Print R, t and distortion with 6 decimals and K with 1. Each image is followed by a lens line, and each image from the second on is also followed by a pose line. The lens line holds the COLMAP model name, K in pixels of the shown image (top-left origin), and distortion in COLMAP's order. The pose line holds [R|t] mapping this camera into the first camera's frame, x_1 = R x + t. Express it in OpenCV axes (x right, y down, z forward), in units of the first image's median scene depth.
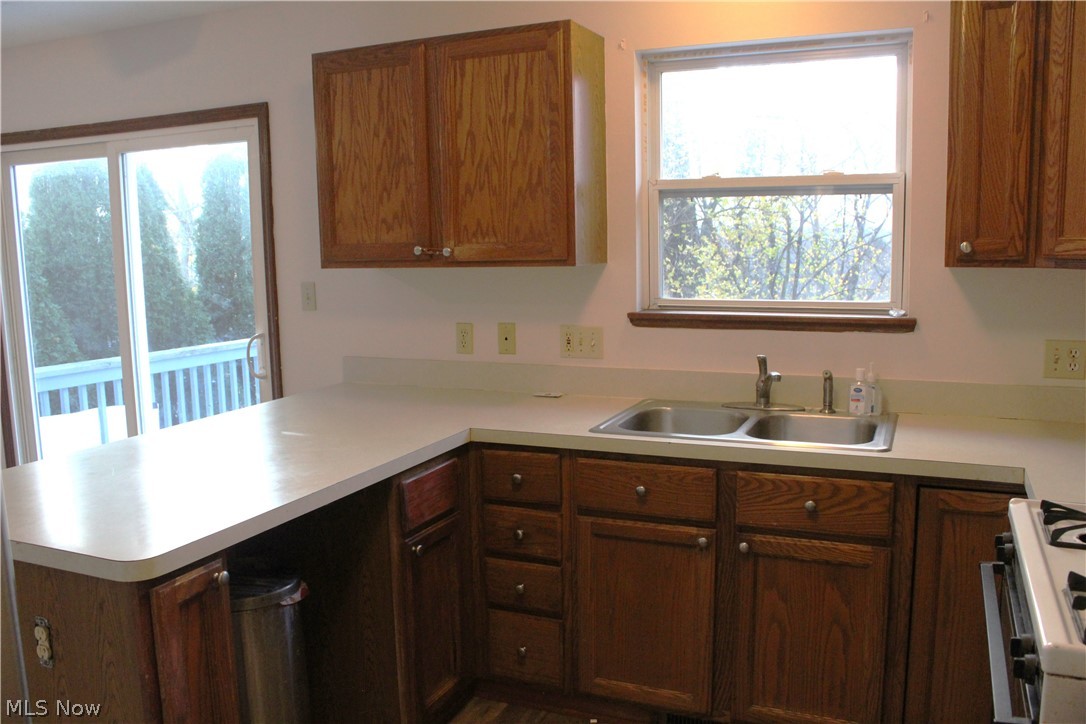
lens RADIAL K [[892.8, 0, 544.8], [0, 892.8, 372.4], [0, 0, 1]] dist [-0.167418, 0.135275]
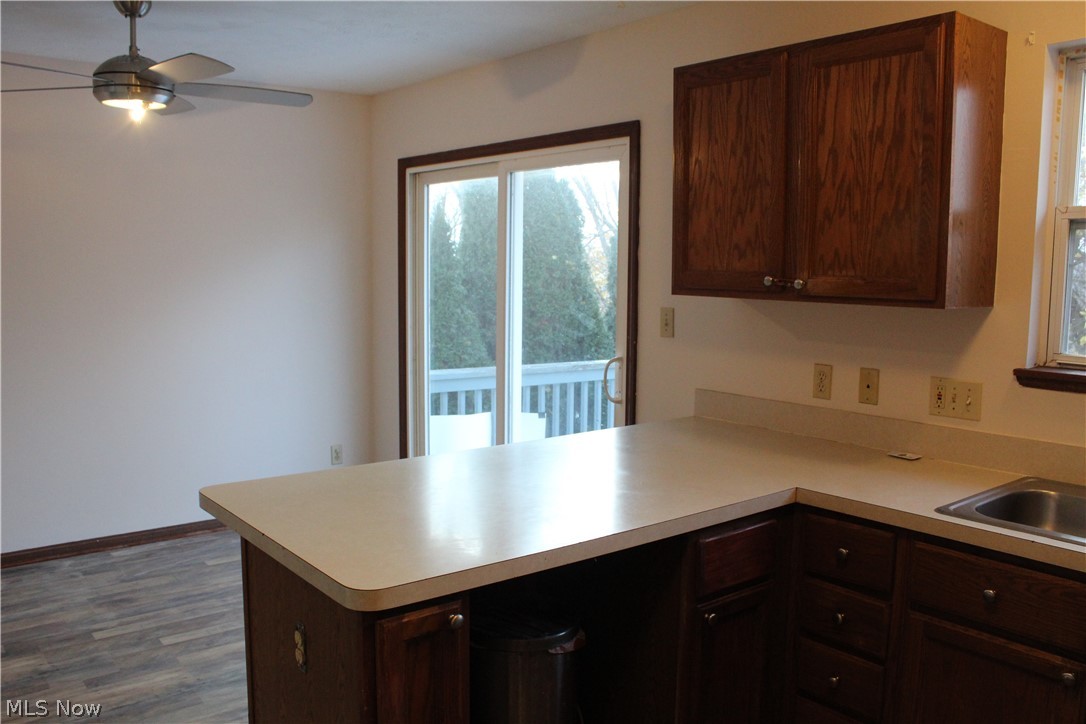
lens RADIAL K [[892.8, 0, 544.8], [0, 892.8, 372.4], [0, 0, 1]] dist [-0.167418, 0.135275]
pose [[0.888068, 0.082497, -0.452249, 0.068988], [-0.093938, 0.995574, -0.002855, -0.021268], [0.450012, 0.045018, 0.891887, 0.104501]]
